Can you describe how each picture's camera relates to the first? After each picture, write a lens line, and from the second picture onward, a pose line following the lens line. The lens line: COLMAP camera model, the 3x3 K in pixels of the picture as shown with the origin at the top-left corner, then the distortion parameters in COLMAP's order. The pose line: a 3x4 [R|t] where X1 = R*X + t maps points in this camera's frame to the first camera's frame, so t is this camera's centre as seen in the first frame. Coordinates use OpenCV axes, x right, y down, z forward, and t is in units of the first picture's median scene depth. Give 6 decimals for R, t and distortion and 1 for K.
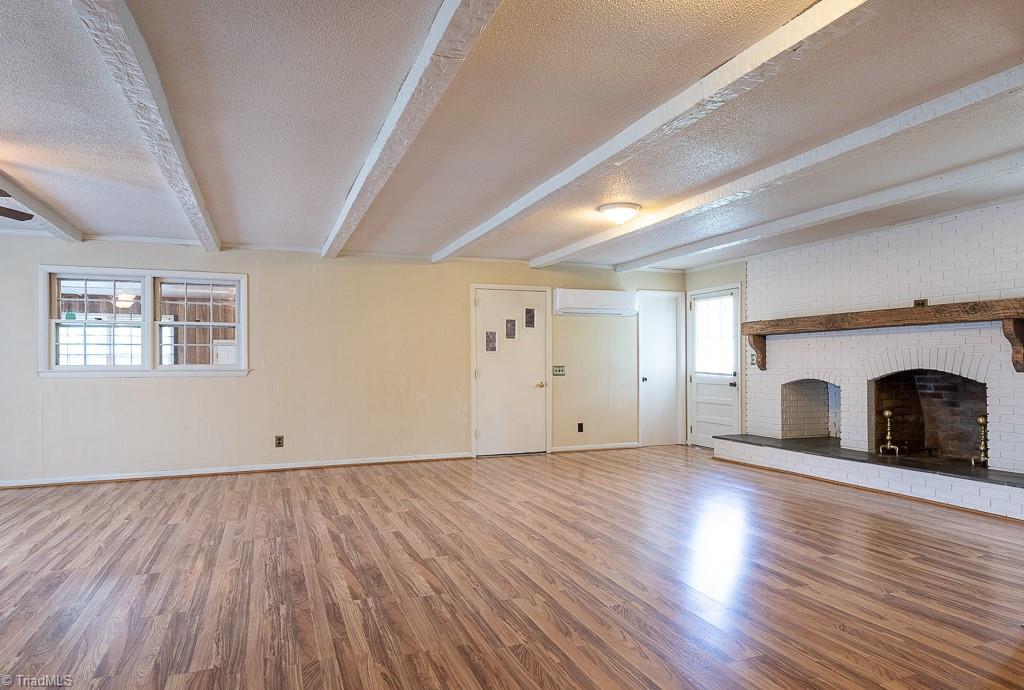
lens RADIAL K [[628.9, 0, 514.4], [0, 628.9, 366.5], [0, 0, 1]] dist [0.012254, -0.000993]
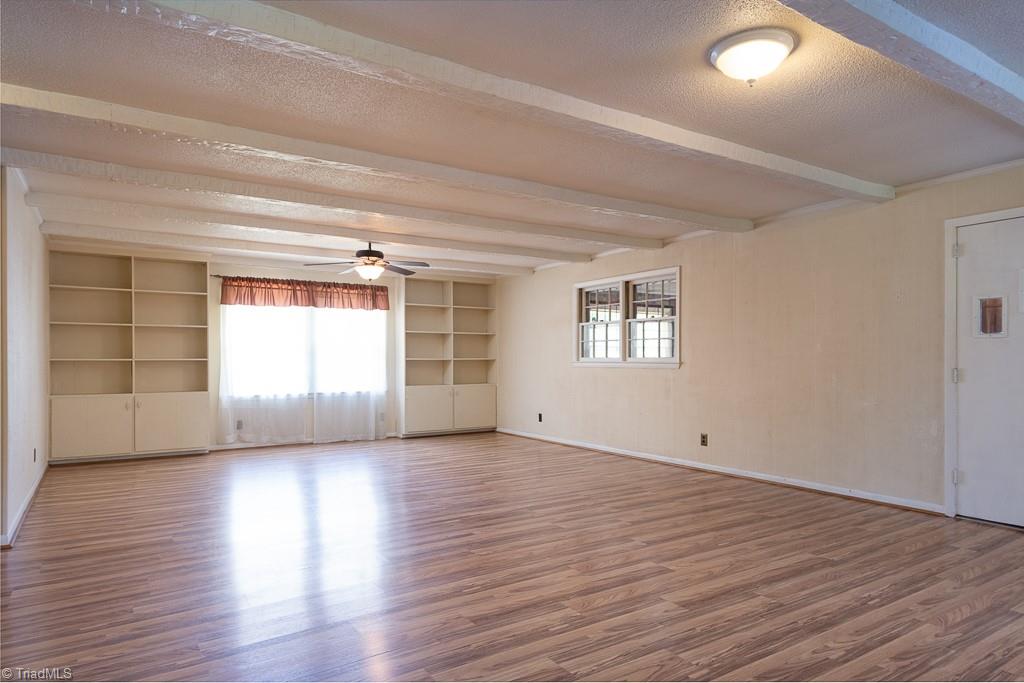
lens RADIAL K [[619.4, 0, 518.9], [0, 619.4, 341.5], [0, 0, 1]] dist [0.015538, -0.001219]
pose [[0.207834, -0.022376, -0.977908, 0.513877], [-0.000325, 0.999737, -0.022944, -0.005466], [0.978164, 0.005087, 0.207772, 0.593864]]
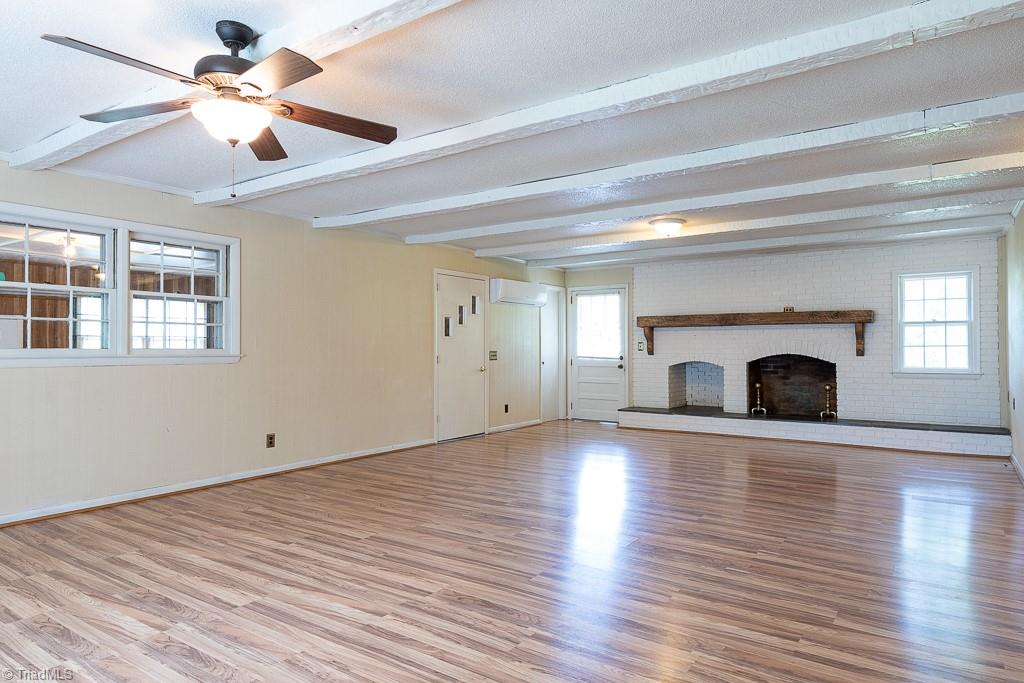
lens RADIAL K [[619.4, 0, 518.9], [0, 619.4, 341.5], [0, 0, 1]] dist [0.015538, -0.001219]
pose [[0.829211, 0.010845, 0.558831, -0.616854], [-0.002175, 0.999867, -0.016178, -0.000446], [-0.558932, 0.012200, 0.829124, 0.140876]]
